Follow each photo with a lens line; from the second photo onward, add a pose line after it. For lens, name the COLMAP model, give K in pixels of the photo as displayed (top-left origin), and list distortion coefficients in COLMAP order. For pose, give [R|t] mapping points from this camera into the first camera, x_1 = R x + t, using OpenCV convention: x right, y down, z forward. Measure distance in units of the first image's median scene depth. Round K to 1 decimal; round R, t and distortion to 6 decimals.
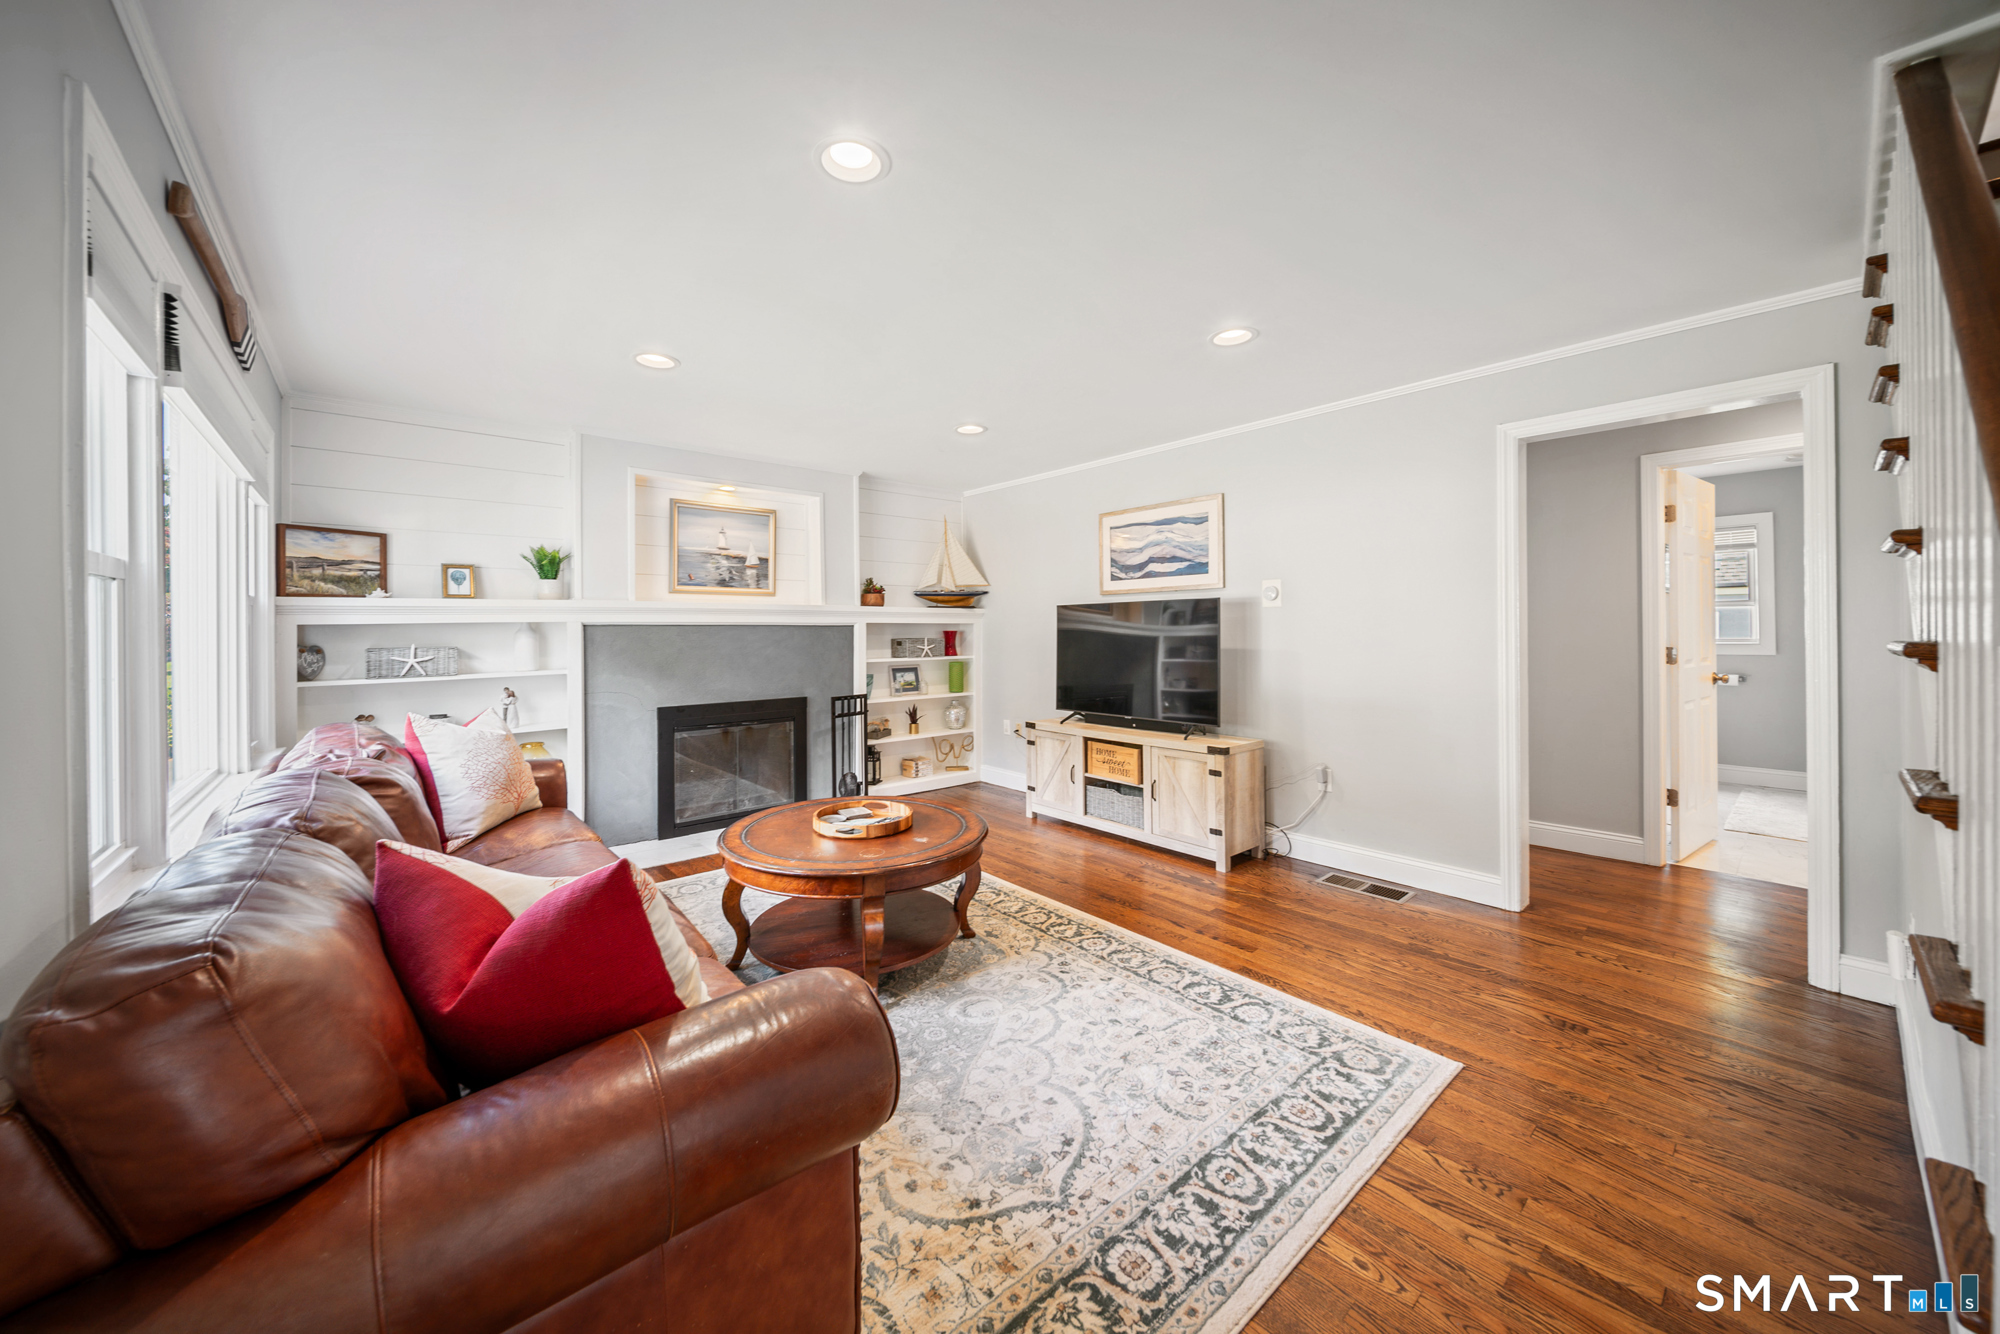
lens RADIAL K [[713.0, 0, 1012.4], [0, 713.0, 616.8], [0, 0, 1]] dist [-0.000883, -0.000125]
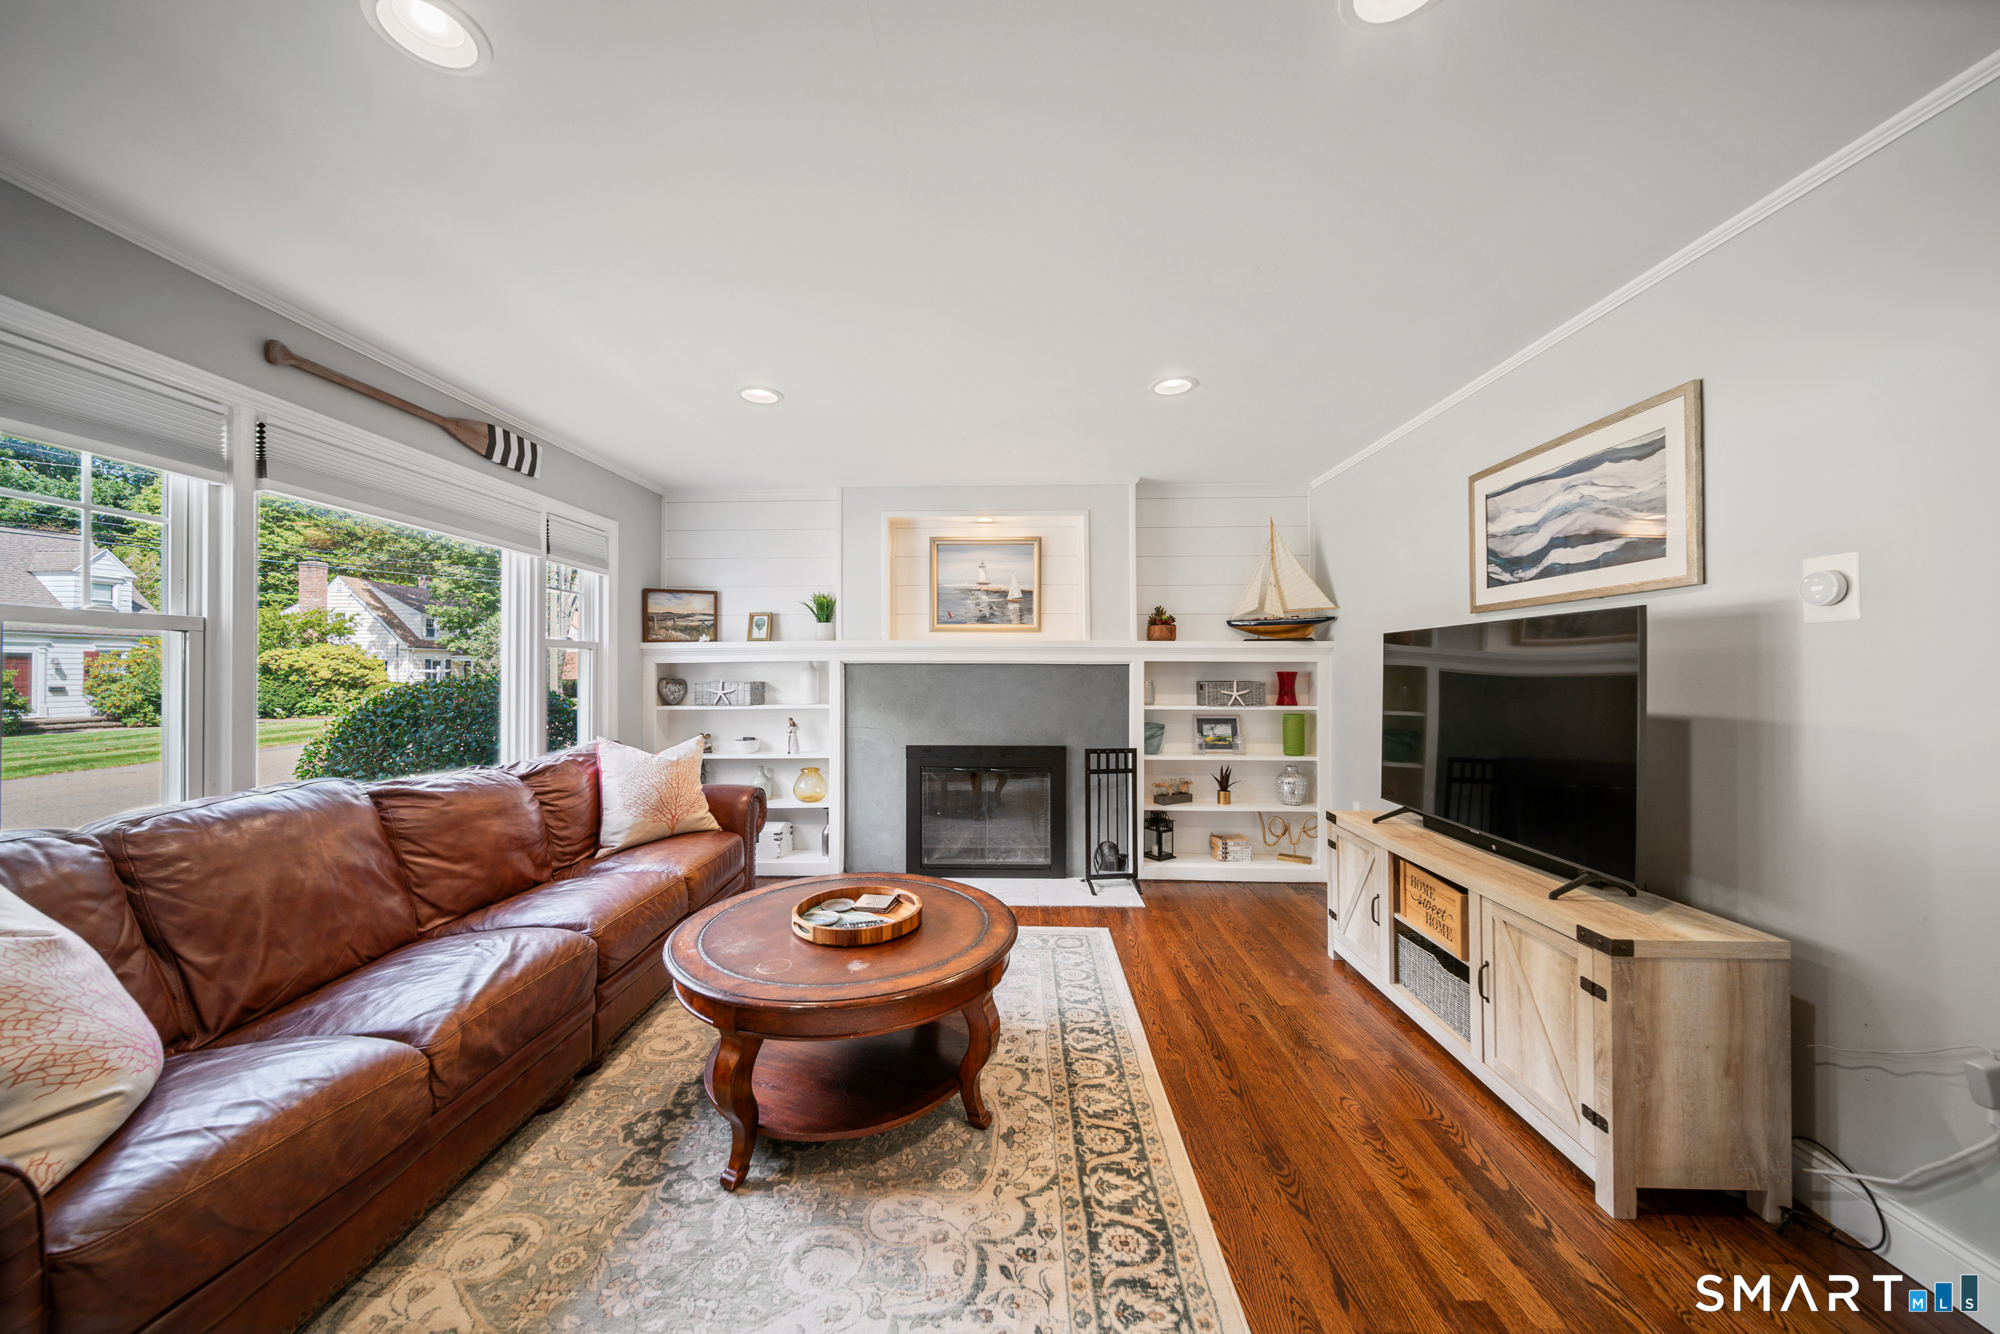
lens RADIAL K [[707.0, 0, 995.1], [0, 707.0, 654.3], [0, 0, 1]] dist [-0.002433, -0.000264]
pose [[0.723253, -0.008013, -0.690536, 0.277408], [0.007262, 0.999966, -0.003998, 0.003095], [0.690545, -0.002123, 0.723287, 0.352058]]
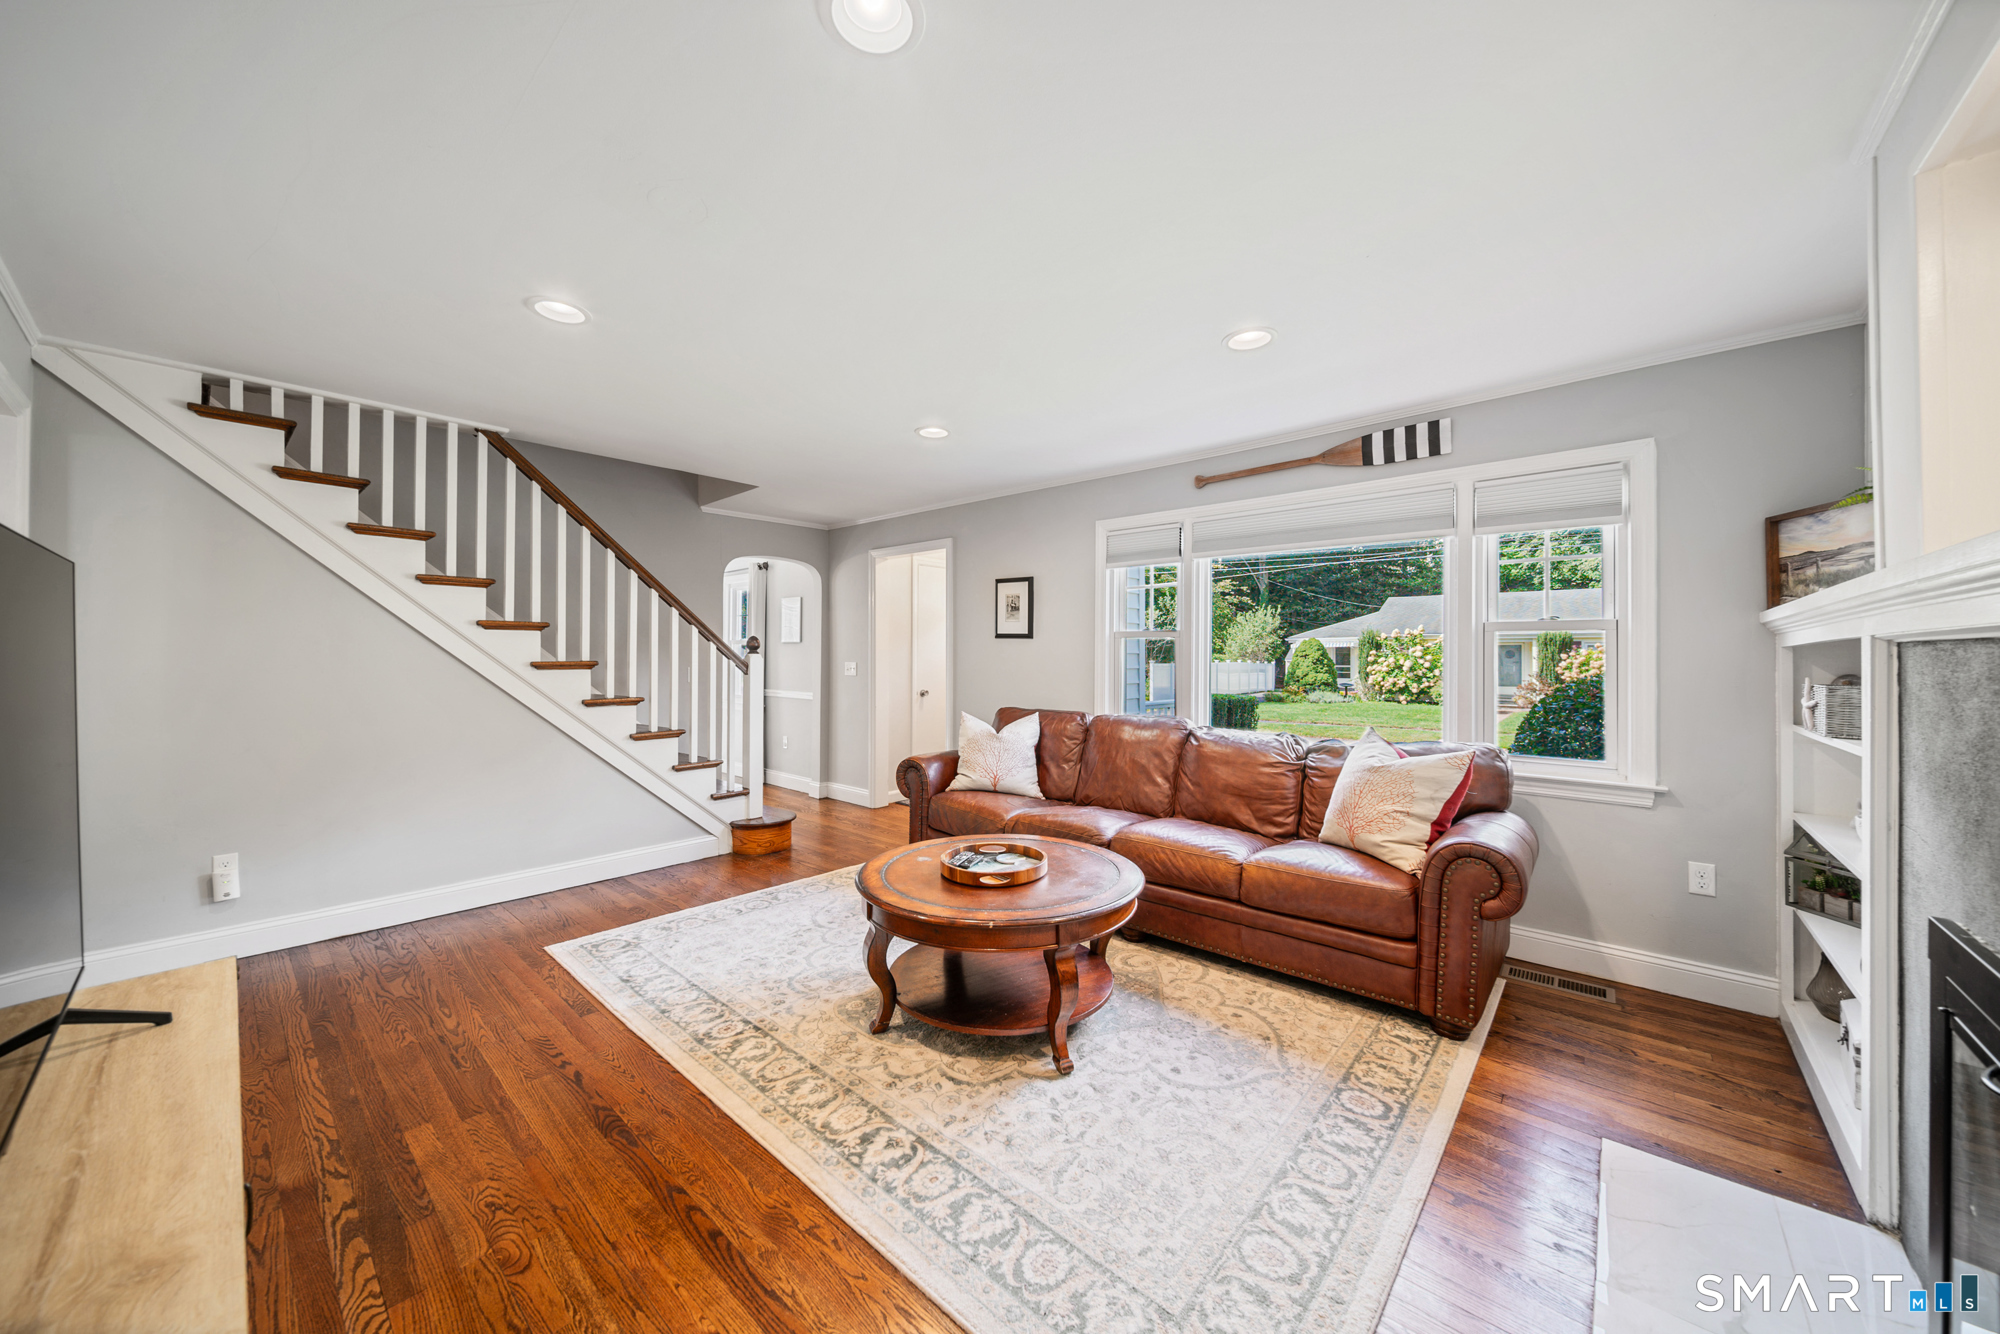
lens RADIAL K [[707.0, 0, 995.1], [0, 707.0, 654.3], [0, 0, 1]] dist [-0.002433, -0.000264]
pose [[-0.995158, 0.002259, -0.098262, -0.077911], [0.003446, 0.999923, -0.011920, 0.016303], [0.098228, -0.012201, -0.995089, 1.224517]]
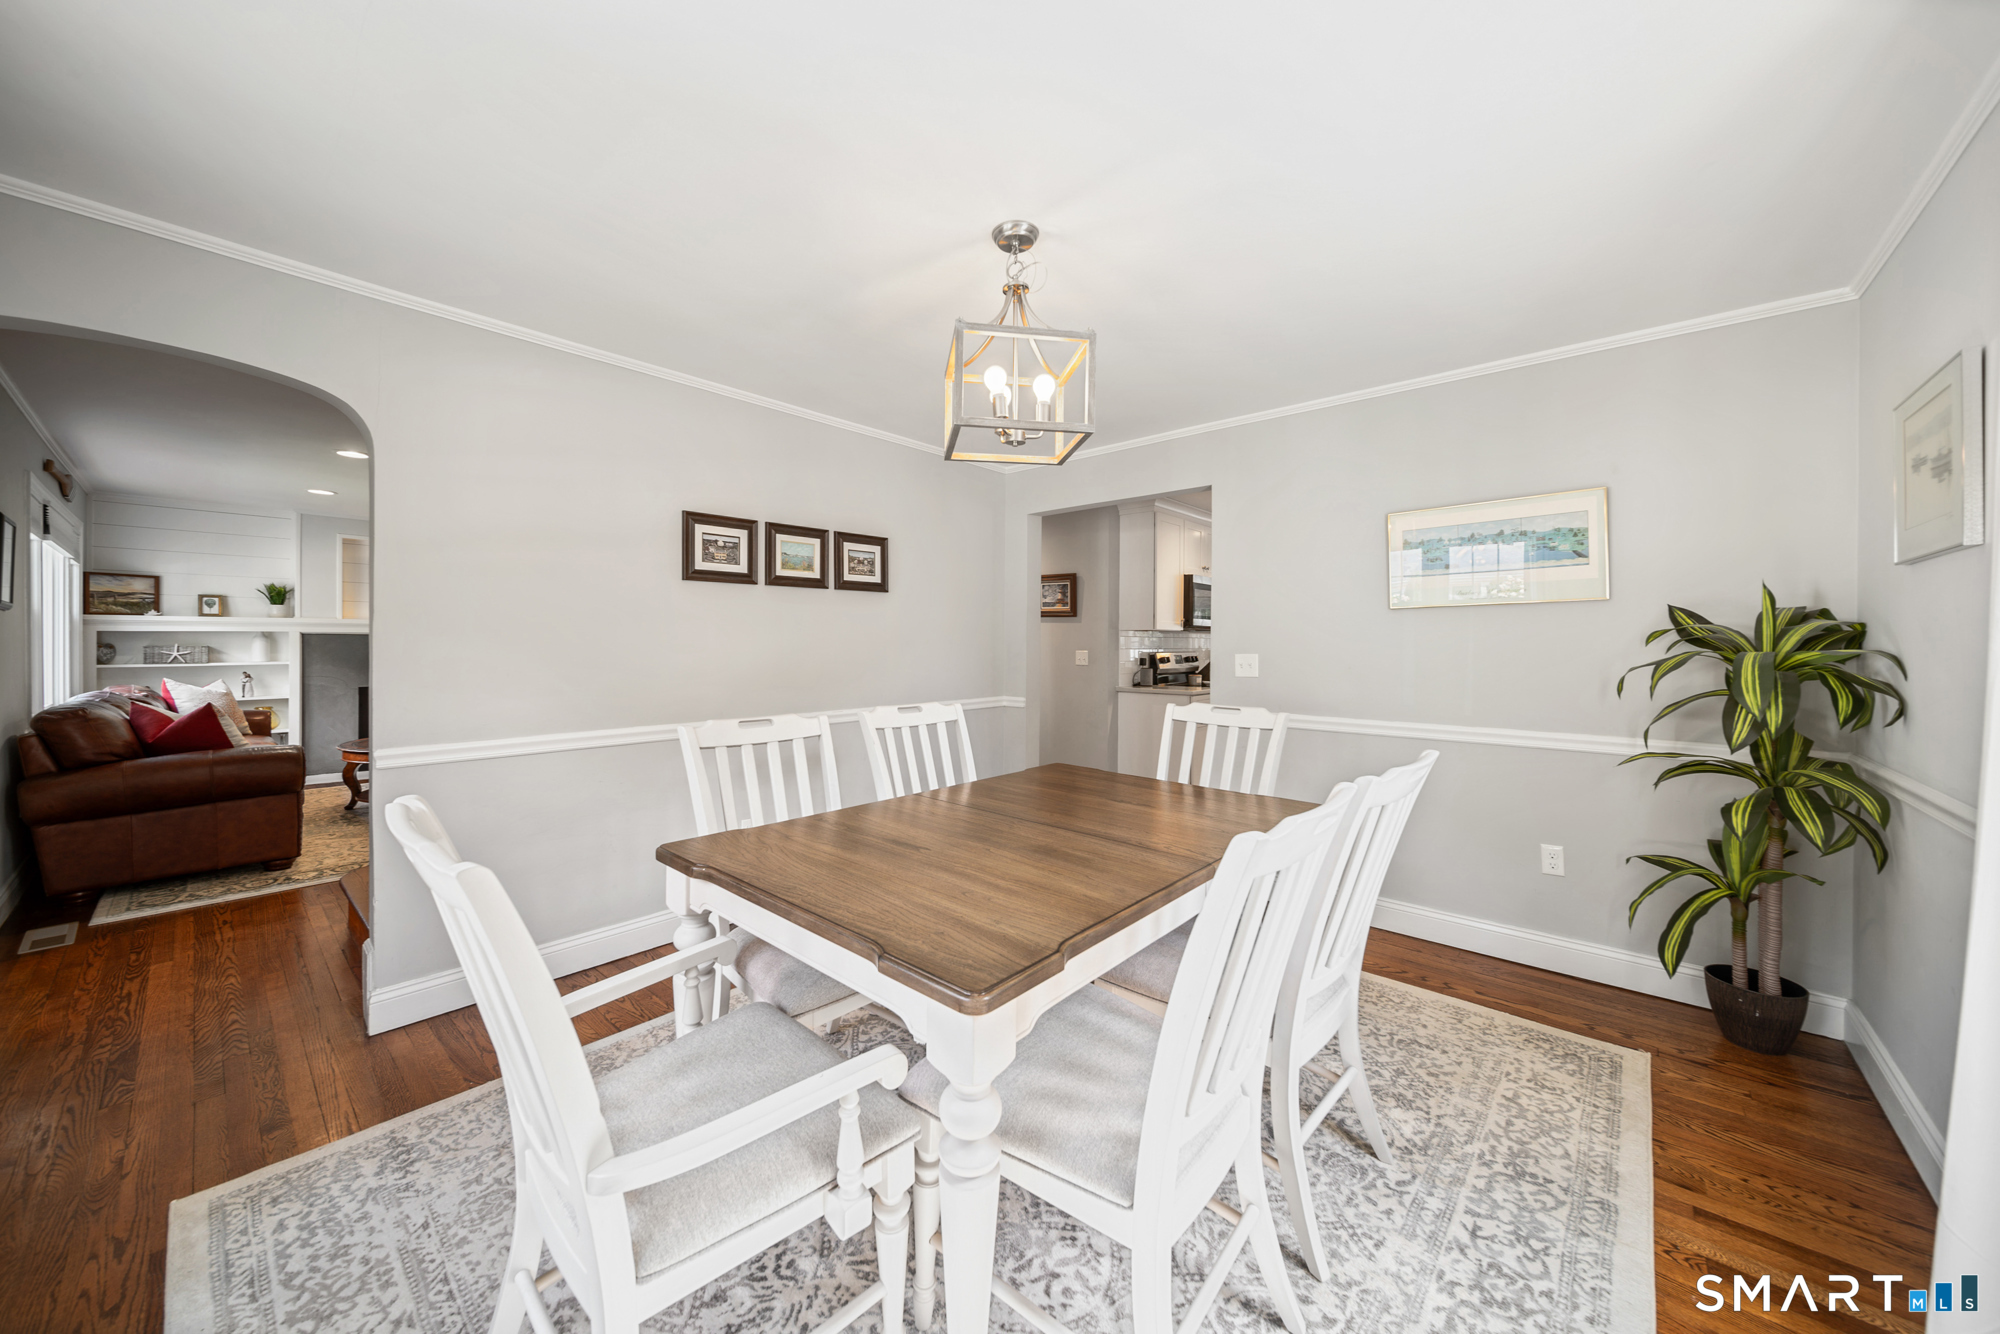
lens RADIAL K [[715.3, 0, 998.2], [0, 715.3, 640.0], [0, 0, 1]] dist [-0.000787, -0.000092]
pose [[0.992753, 0.014117, 0.119343, 0.680034], [-0.015511, 0.999822, 0.010755, -0.014151], [-0.119170, -0.012528, 0.992795, -0.695472]]
